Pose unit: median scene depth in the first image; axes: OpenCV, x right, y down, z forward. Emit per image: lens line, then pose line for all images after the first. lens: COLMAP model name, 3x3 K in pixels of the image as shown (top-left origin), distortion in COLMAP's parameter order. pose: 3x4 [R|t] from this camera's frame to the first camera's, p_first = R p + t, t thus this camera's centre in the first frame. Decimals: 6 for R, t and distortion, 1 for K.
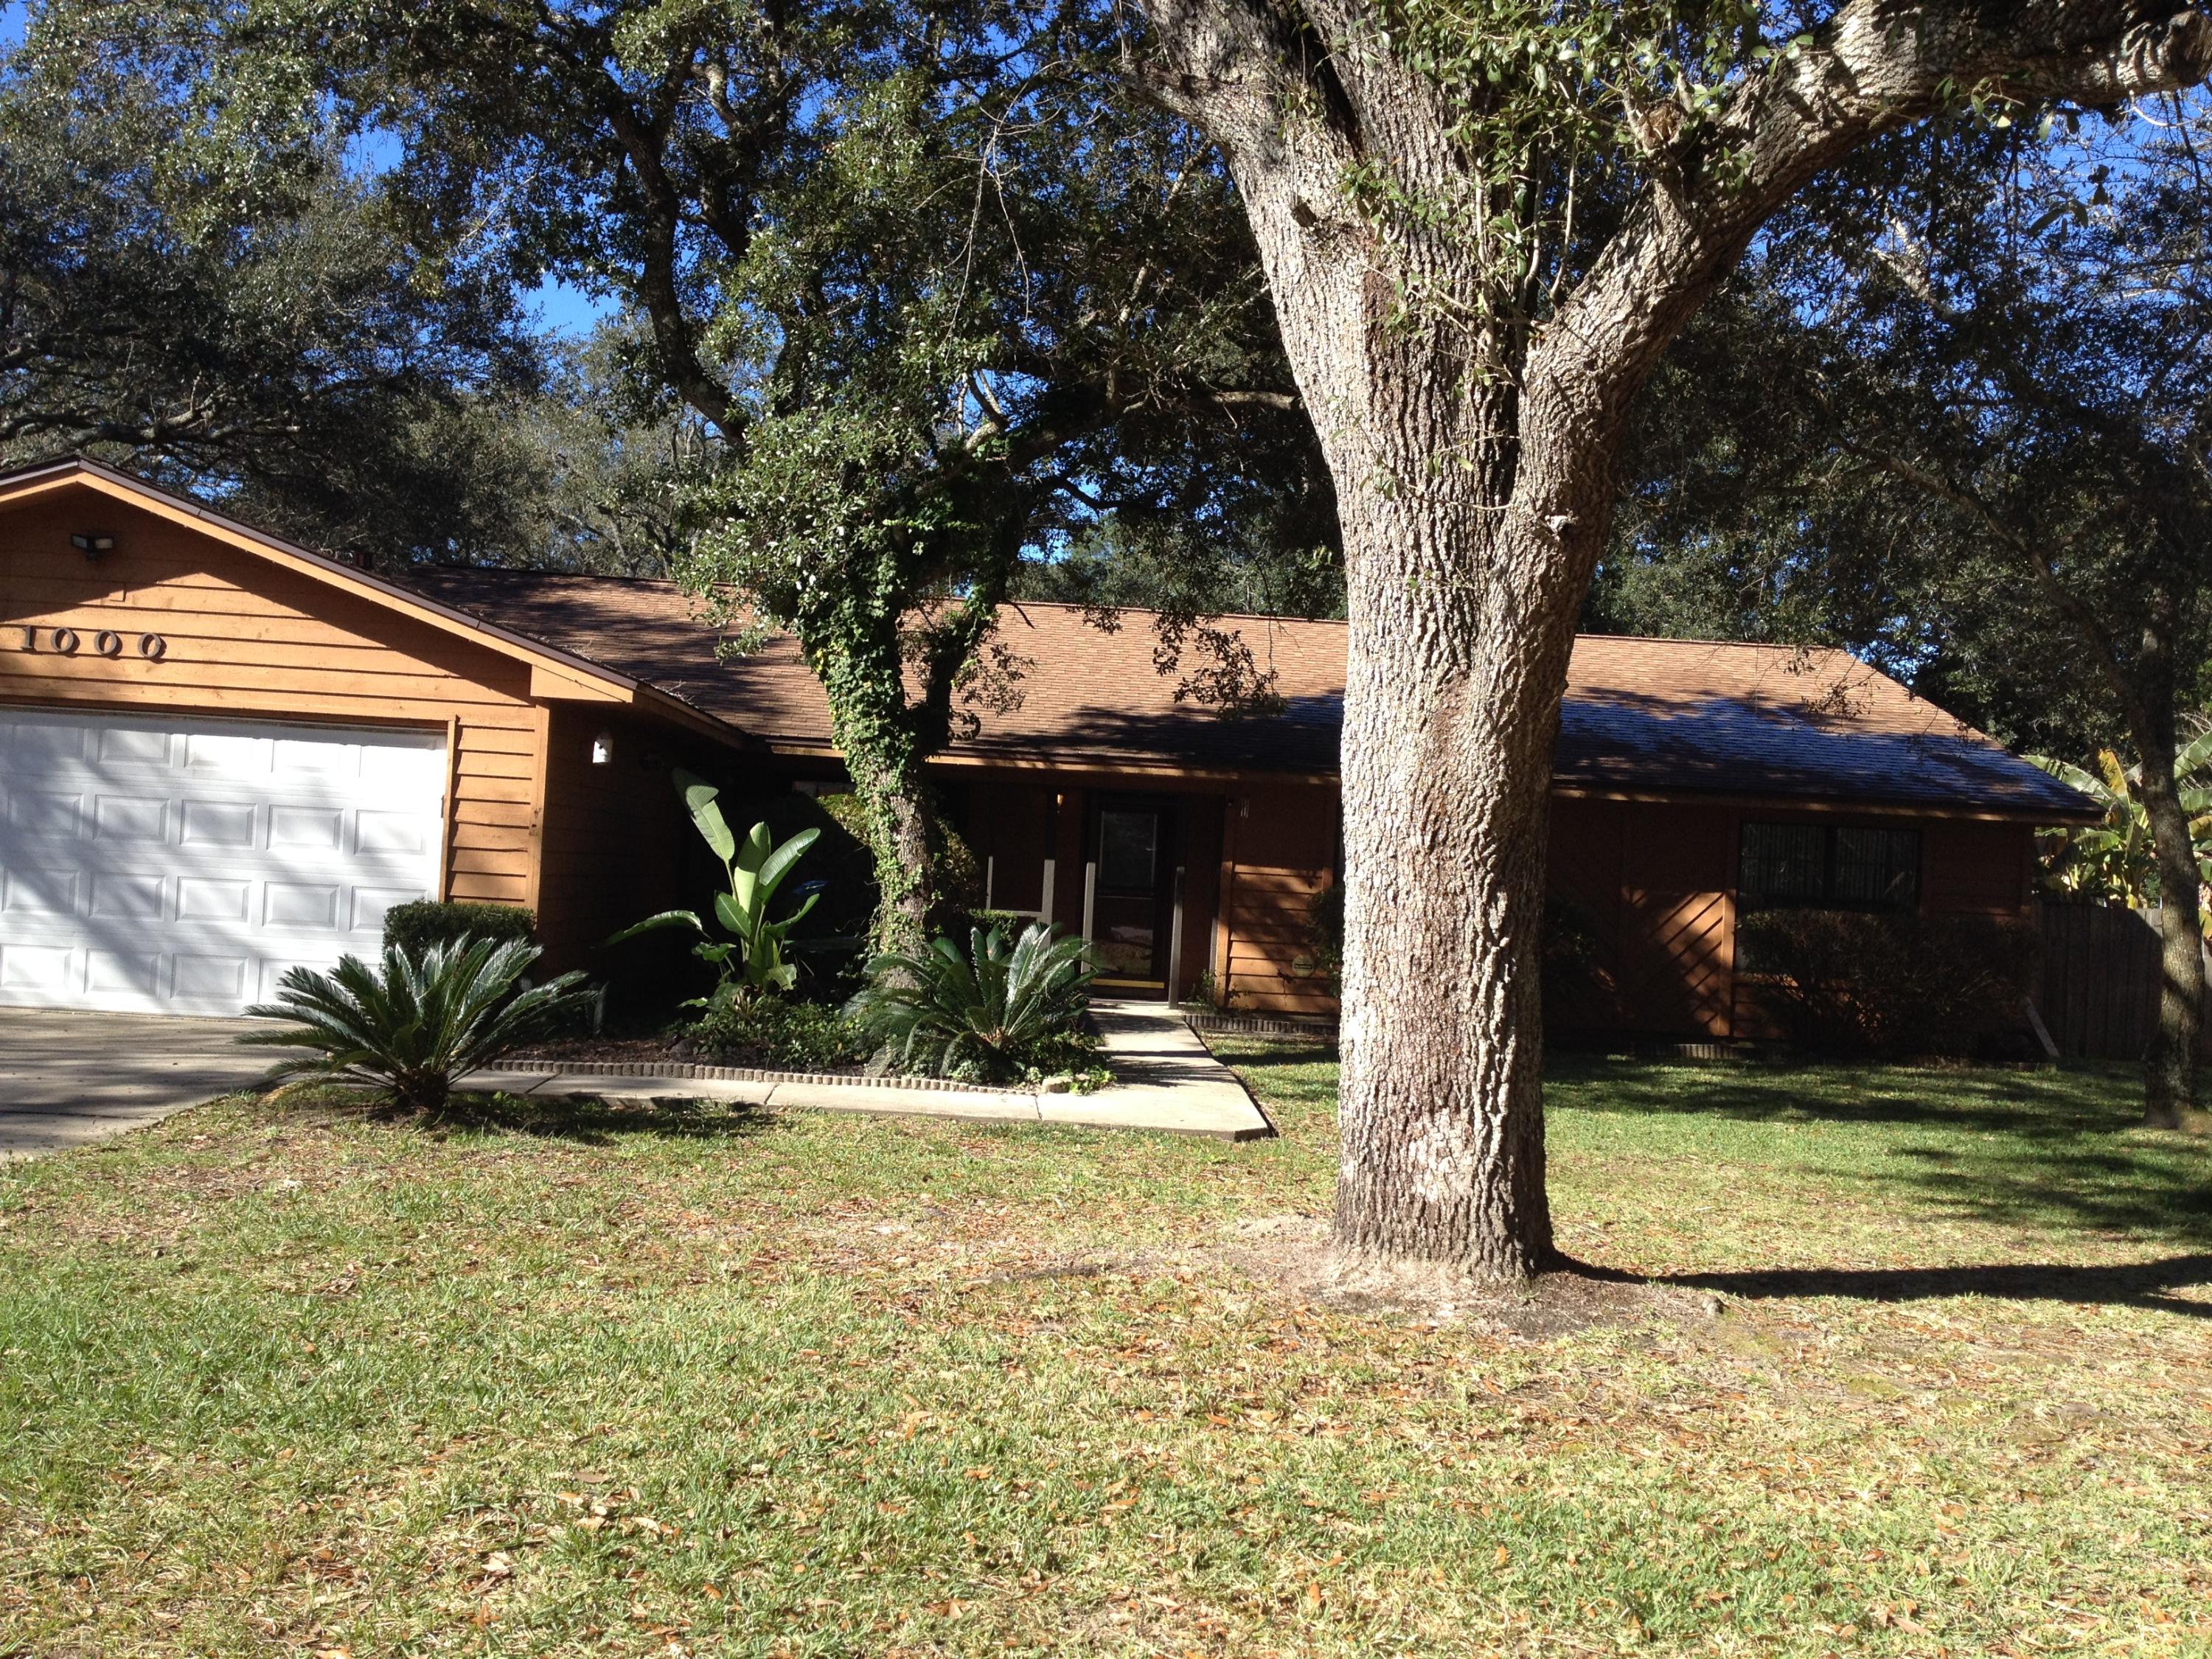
lens RADIAL K [[2098.7, 0, 1108.9], [0, 2098.7, 834.4], [0, 0, 1]] dist [0.205860, -0.475304]
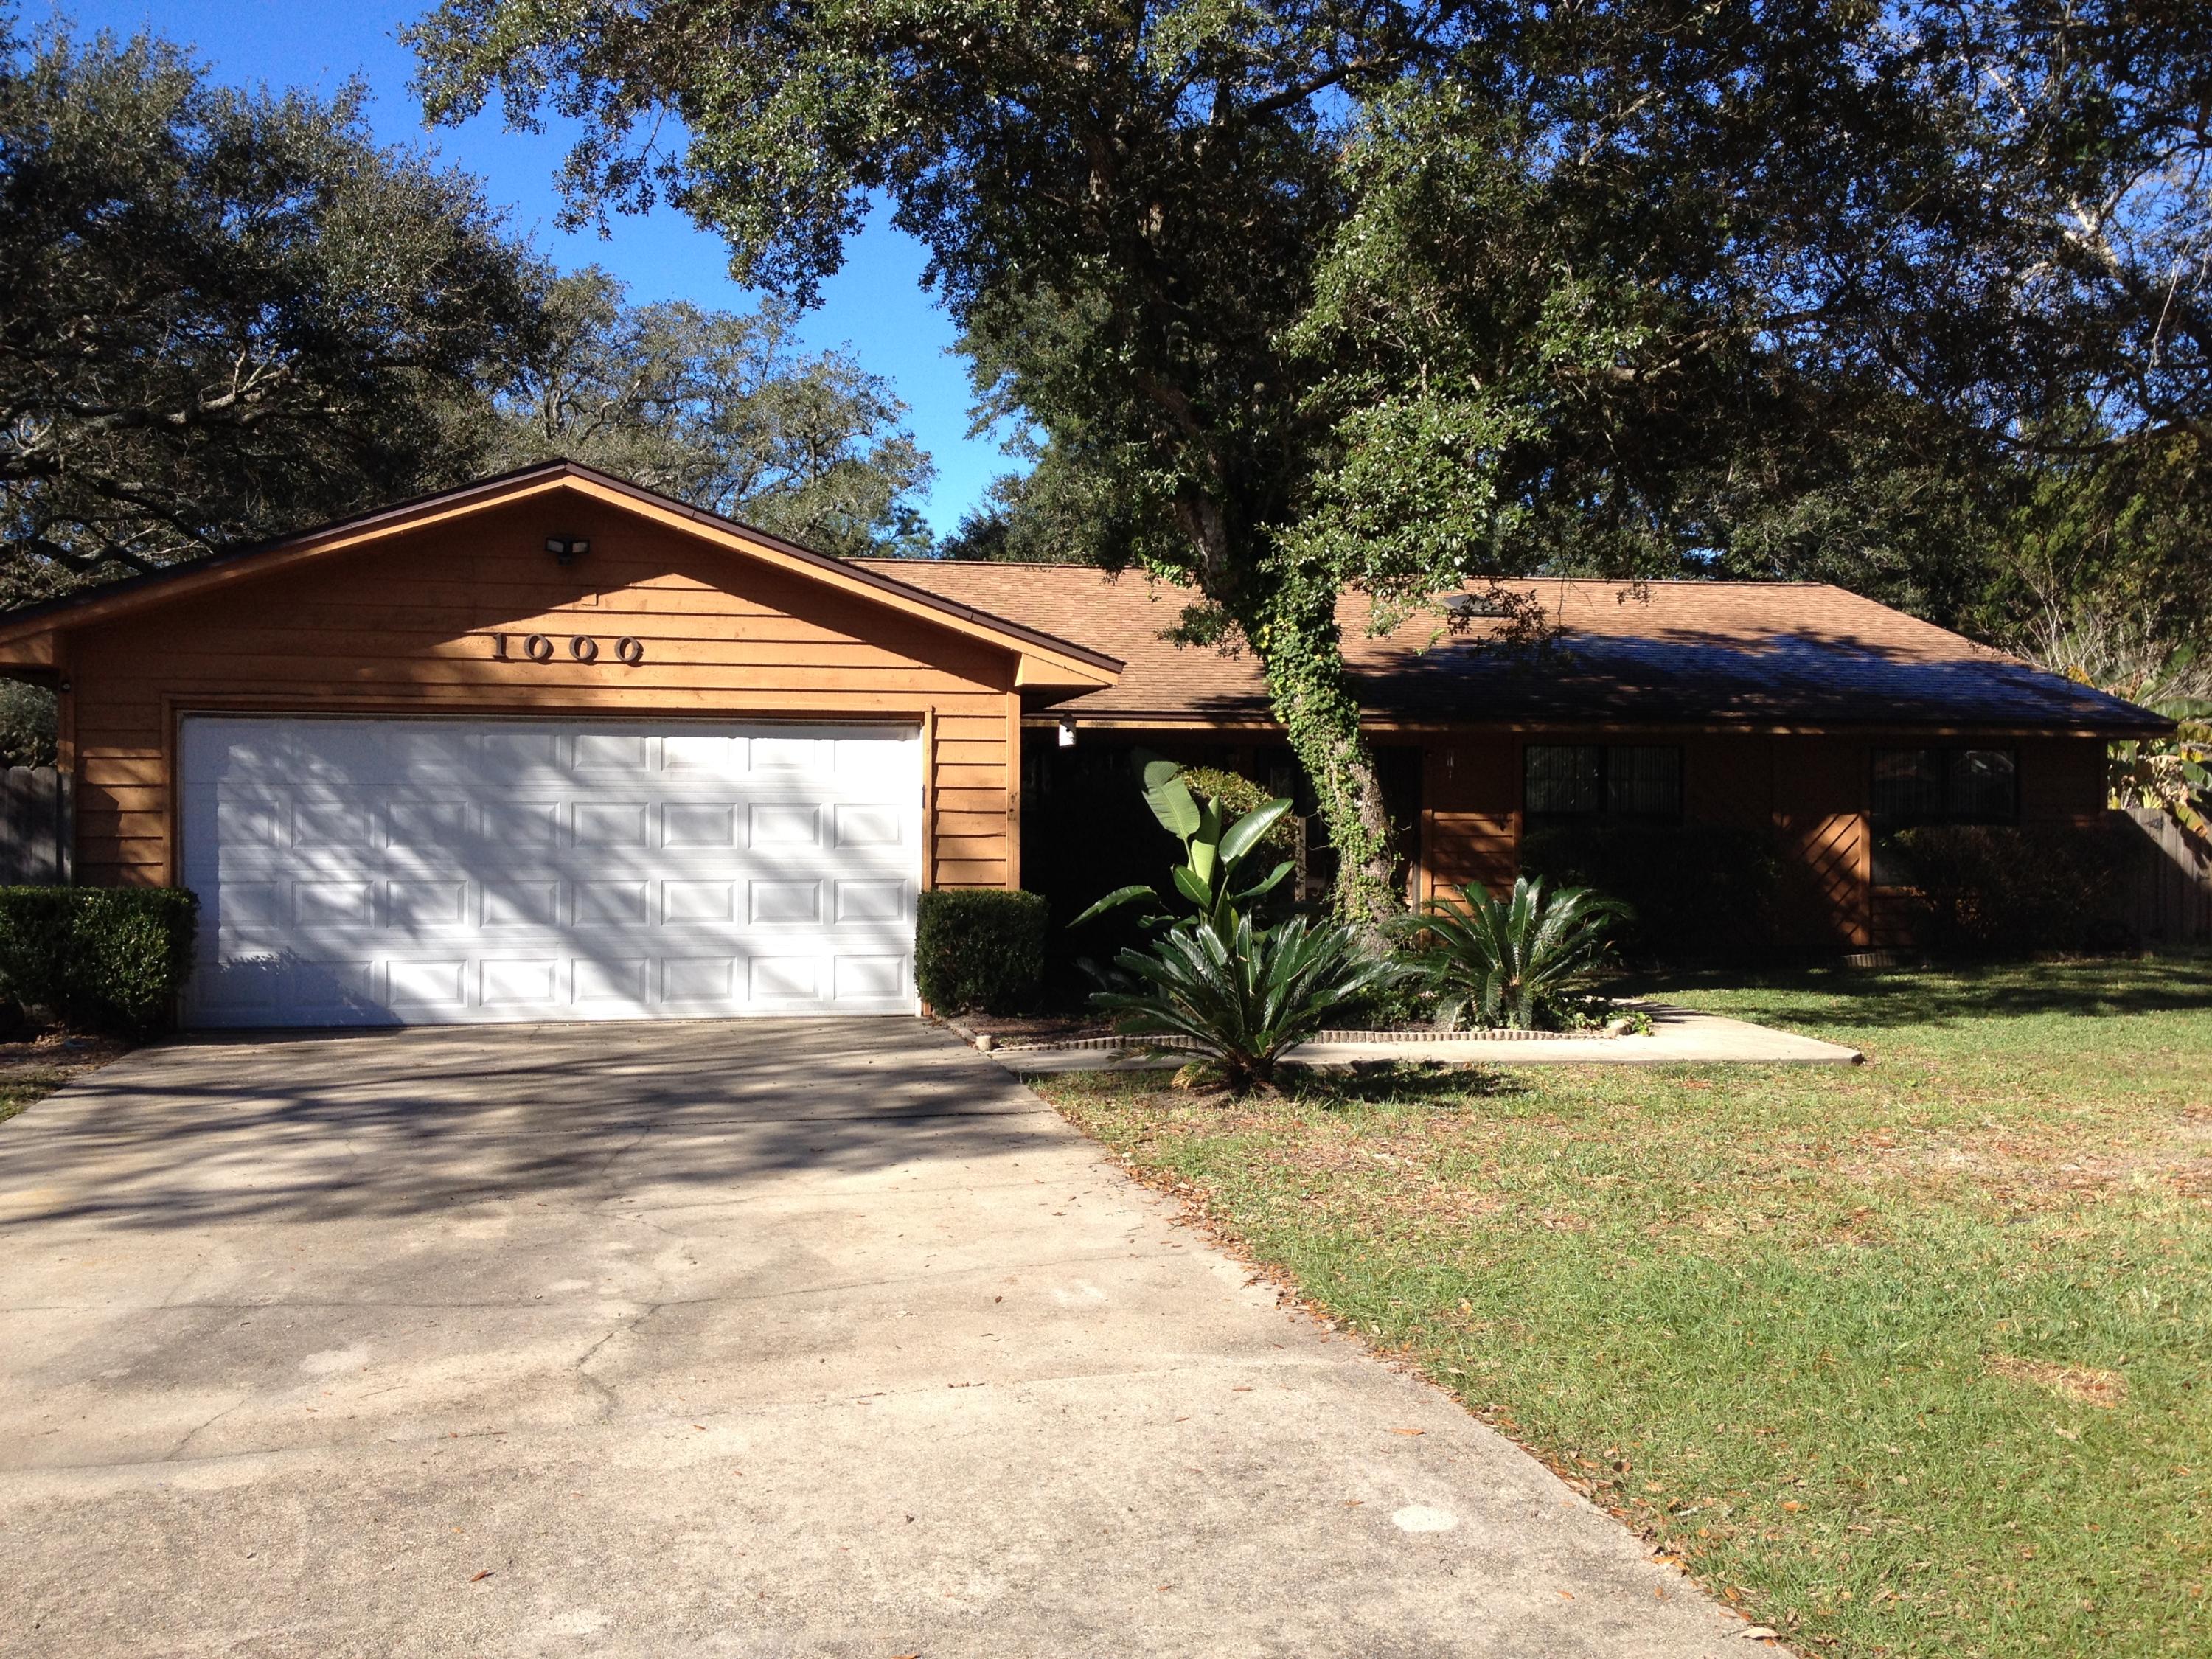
lens RADIAL K [[2089.0, 0, 1105.1], [0, 2089.0, 798.6], [0, 0, 1]] dist [0.149988, -0.338938]
pose [[0.982487, -0.051933, 0.178950, -0.405836], [0.050178, 0.998638, 0.014322, -0.021703], [-0.179450, -0.005092, 0.983754, 0.001923]]
